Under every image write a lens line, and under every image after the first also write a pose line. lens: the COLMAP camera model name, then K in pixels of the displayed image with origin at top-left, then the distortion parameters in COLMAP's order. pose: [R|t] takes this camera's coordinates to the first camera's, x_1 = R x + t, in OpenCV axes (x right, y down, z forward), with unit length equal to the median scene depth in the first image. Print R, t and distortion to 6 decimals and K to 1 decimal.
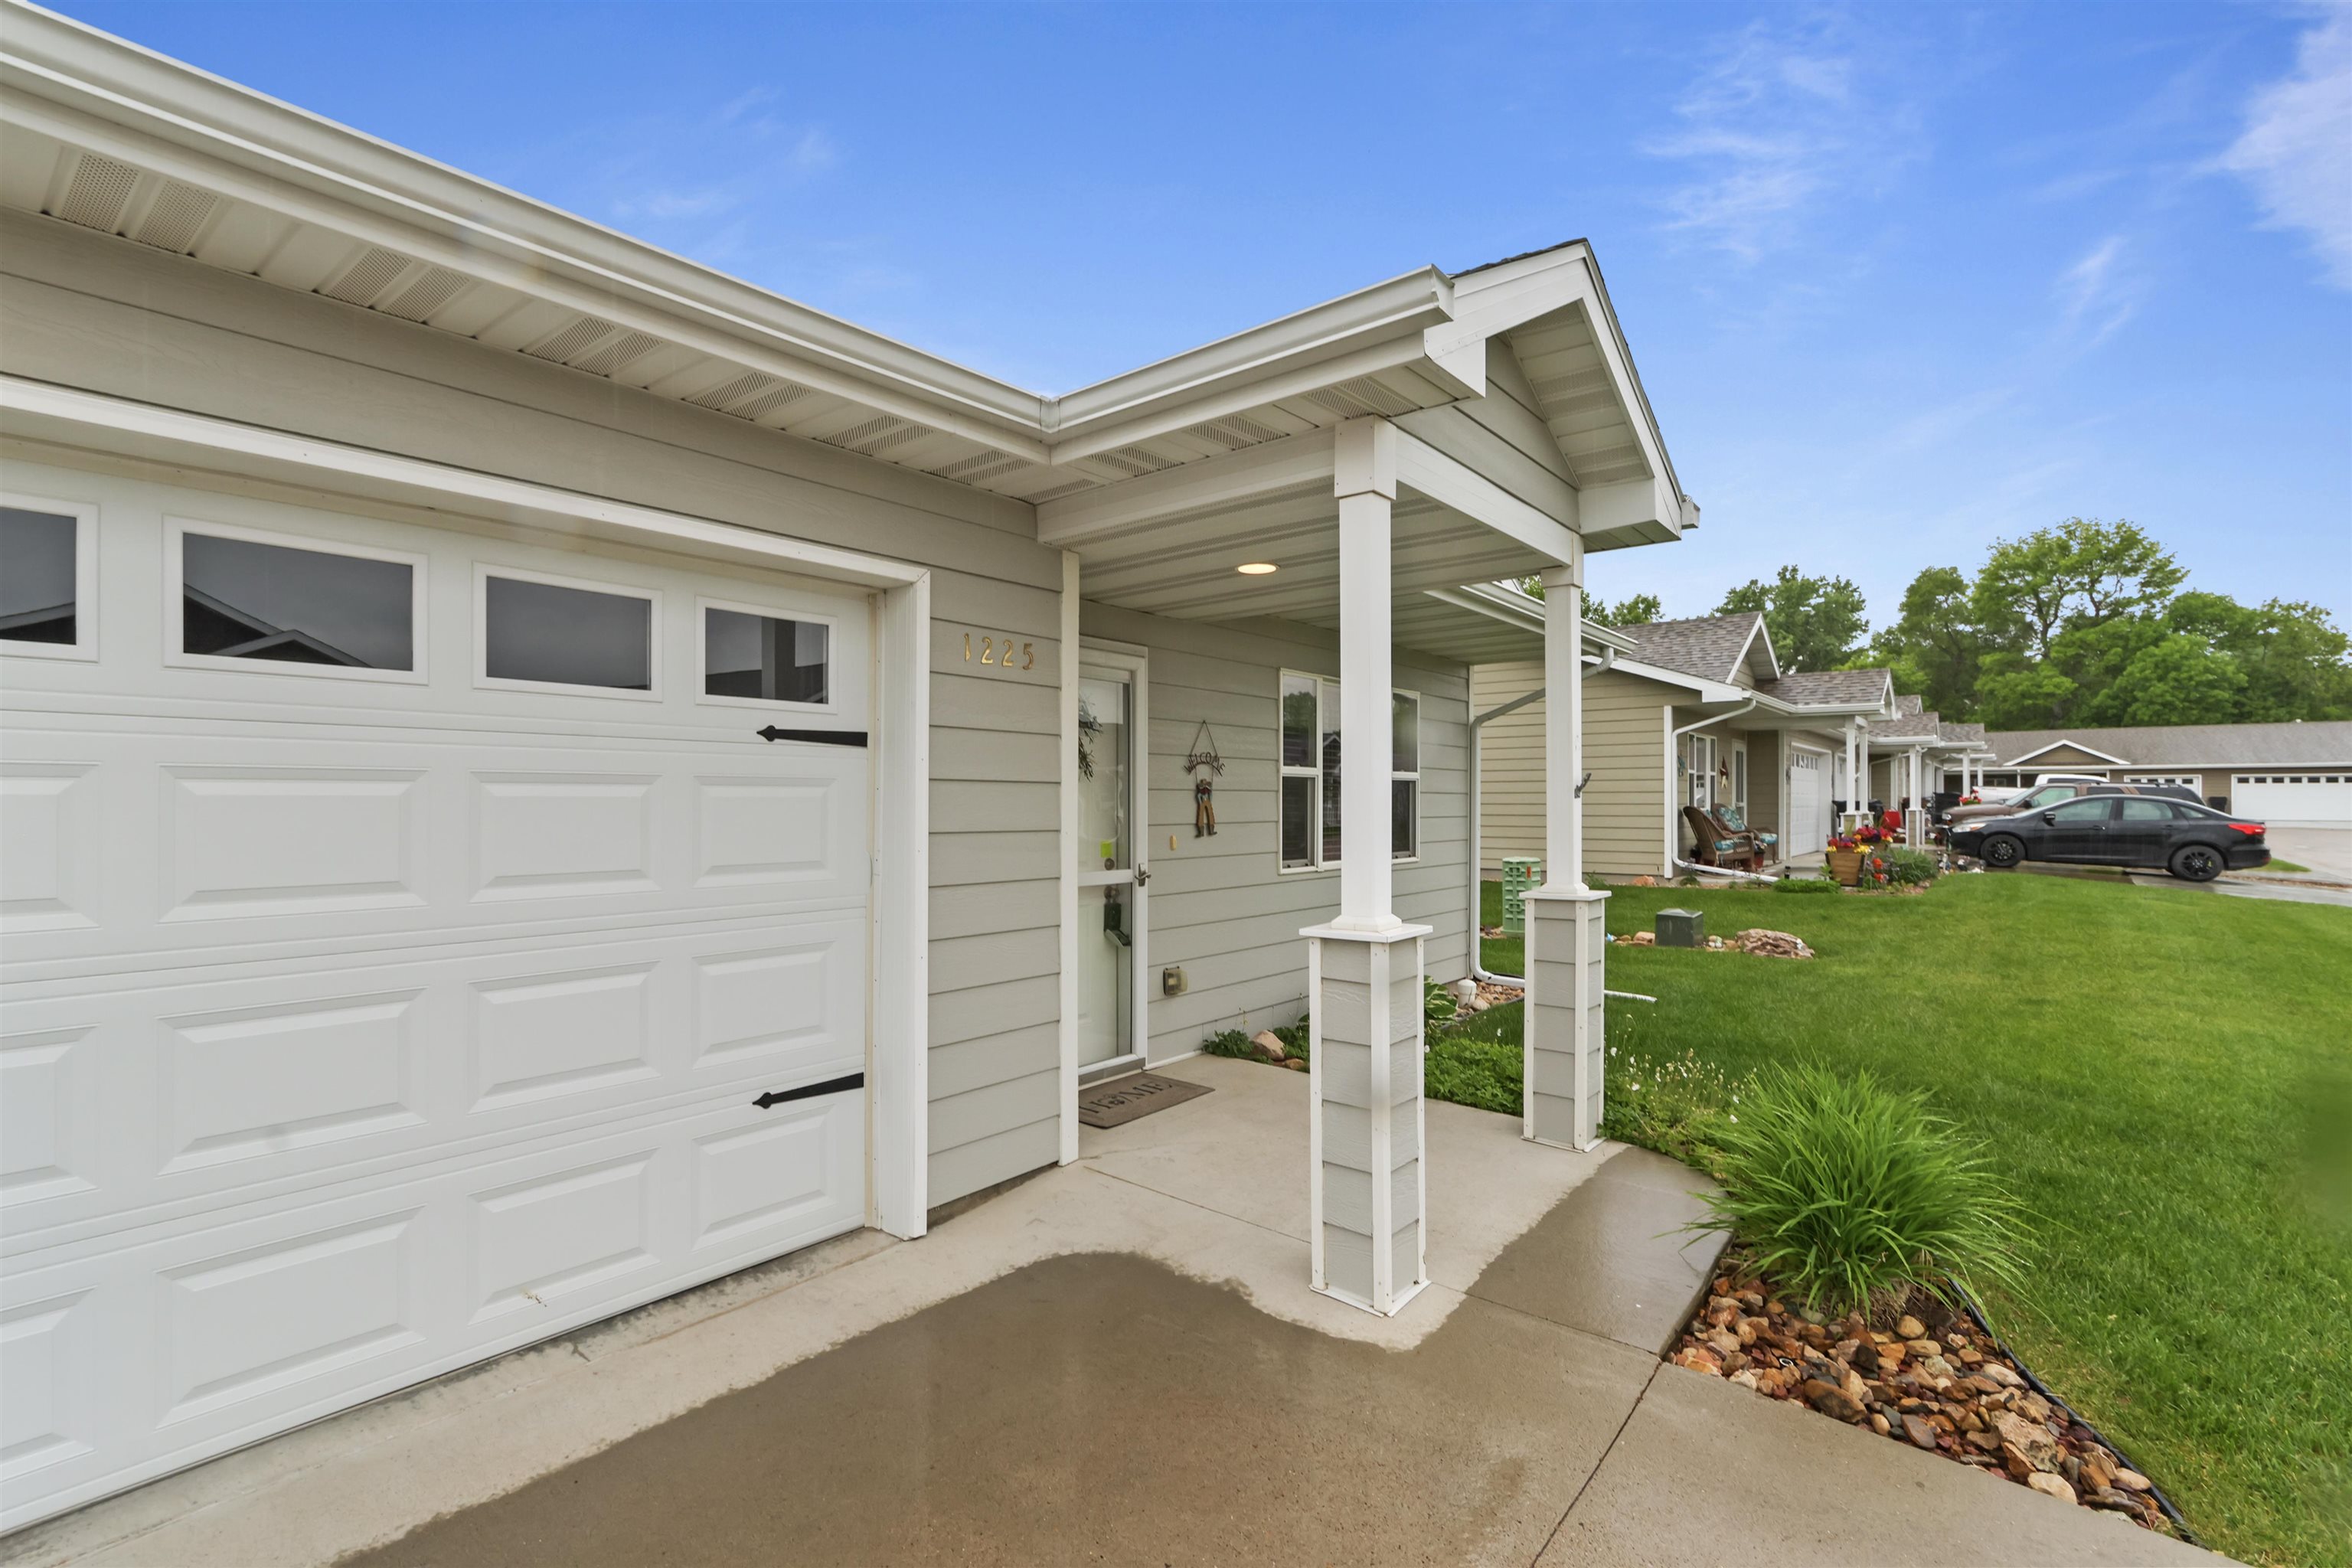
lens RADIAL K [[1096.2, 0, 1171.8], [0, 1096.2, 798.2], [0, 0, 1]] dist [0.000948, -0.000295]
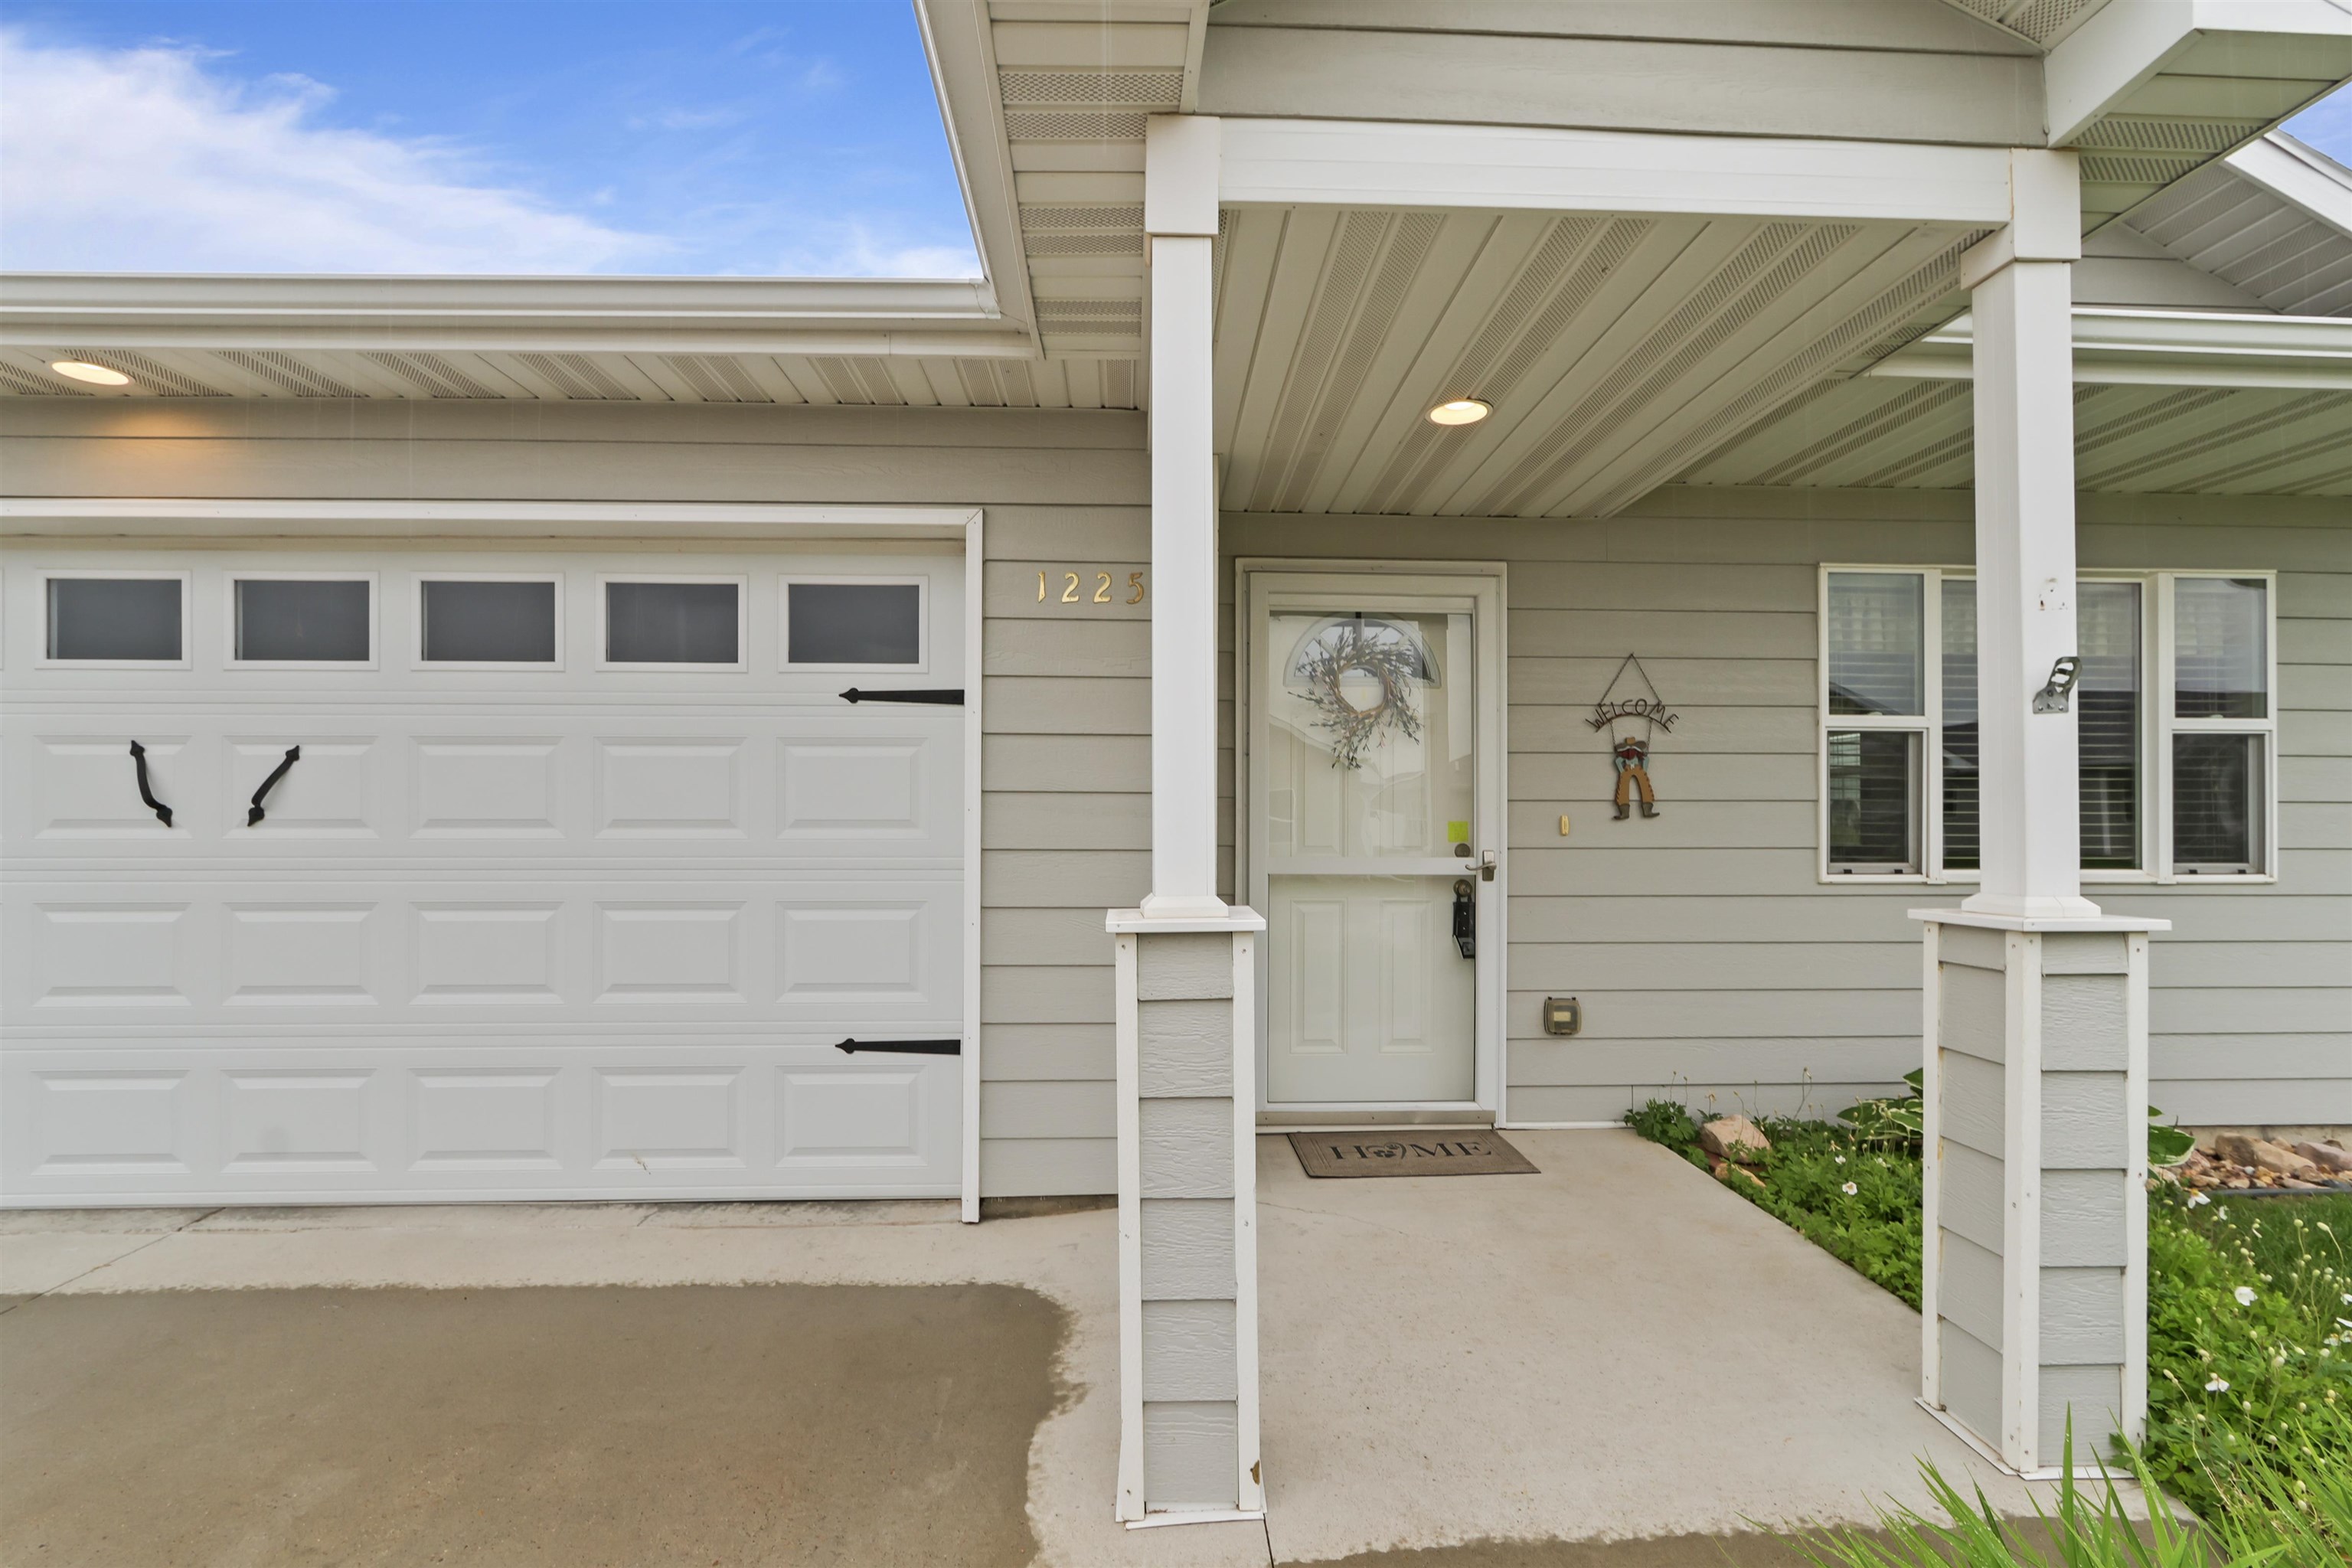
lens RADIAL K [[1089.0, 0, 1170.1], [0, 1089.0, 807.2], [0, 0, 1]] dist [-0.006833, 0.000781]
pose [[0.657904, -0.006548, -0.753073, 0.579260], [0.000510, 0.999966, -0.008249, 0.052946], [0.753101, 0.005043, 0.657885, 0.512563]]
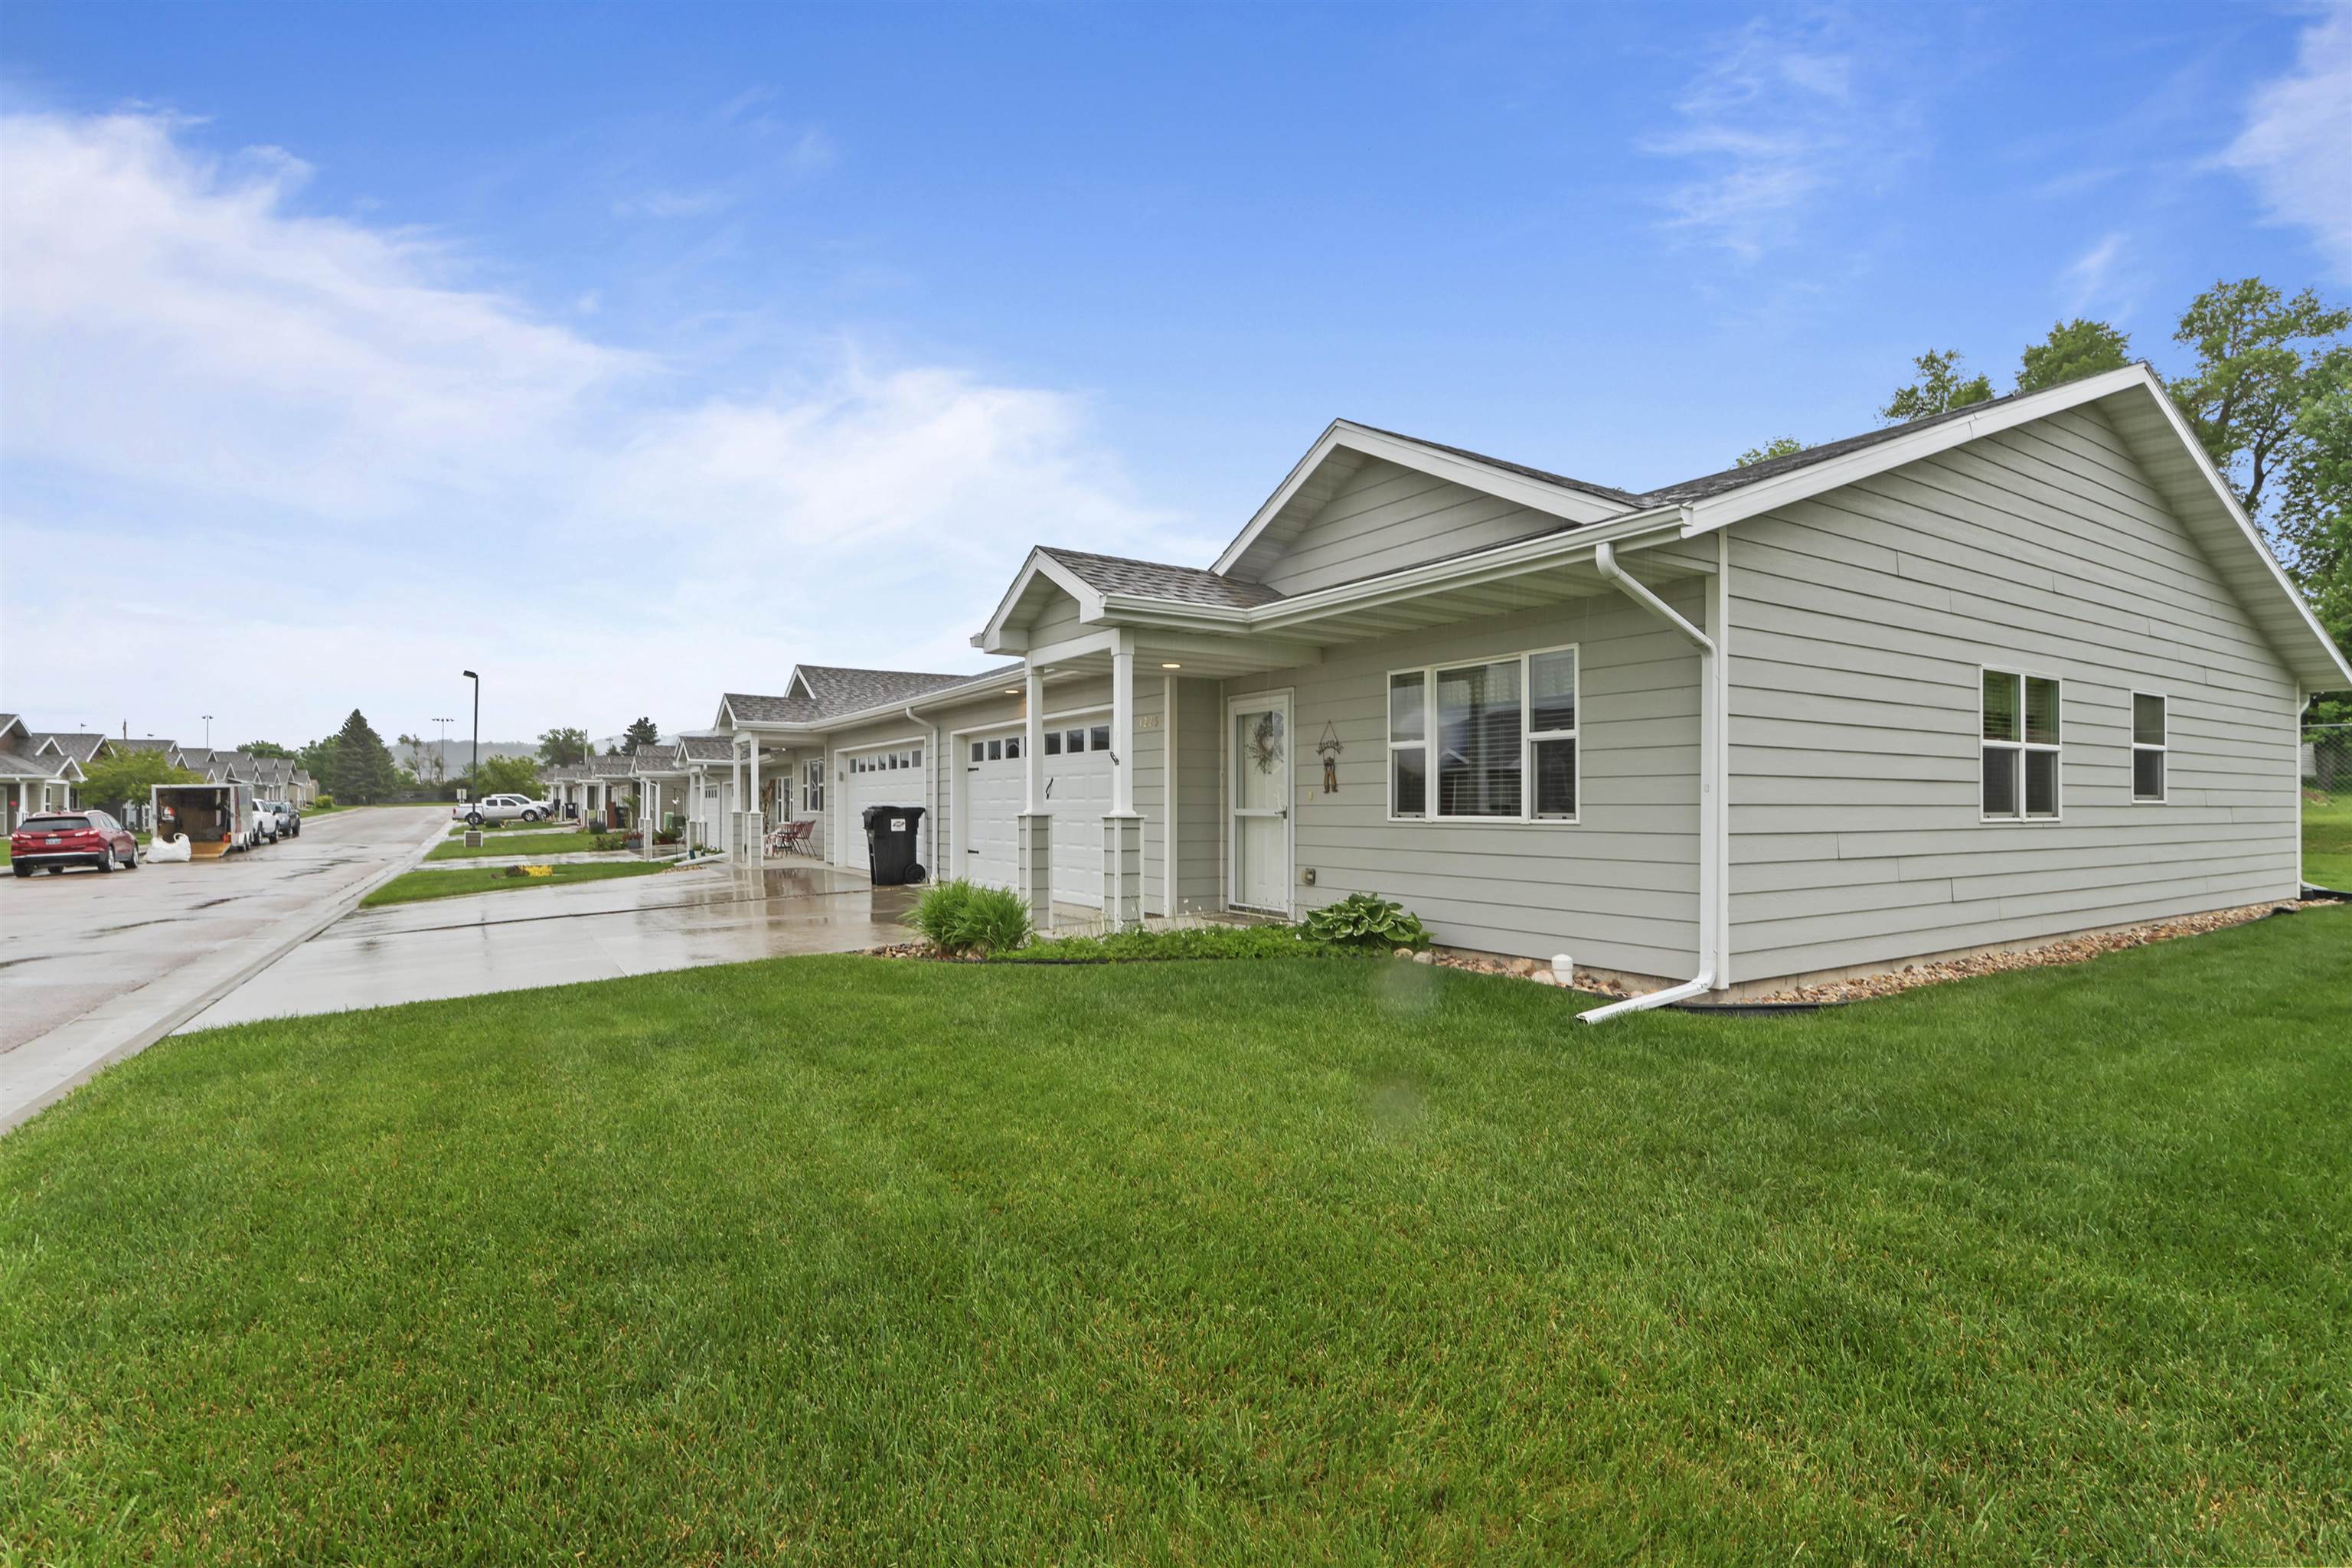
lens RADIAL K [[1089.0, 0, 1170.1], [0, 1089.0, 807.2], [0, 0, 1]] dist [-0.006833, 0.000781]
pose [[-0.323631, 0.002016, -0.946181, 2.615434], [0.004444, 0.999990, 0.000611, 0.087602], [0.946173, -0.004007, -0.323637, 2.087446]]
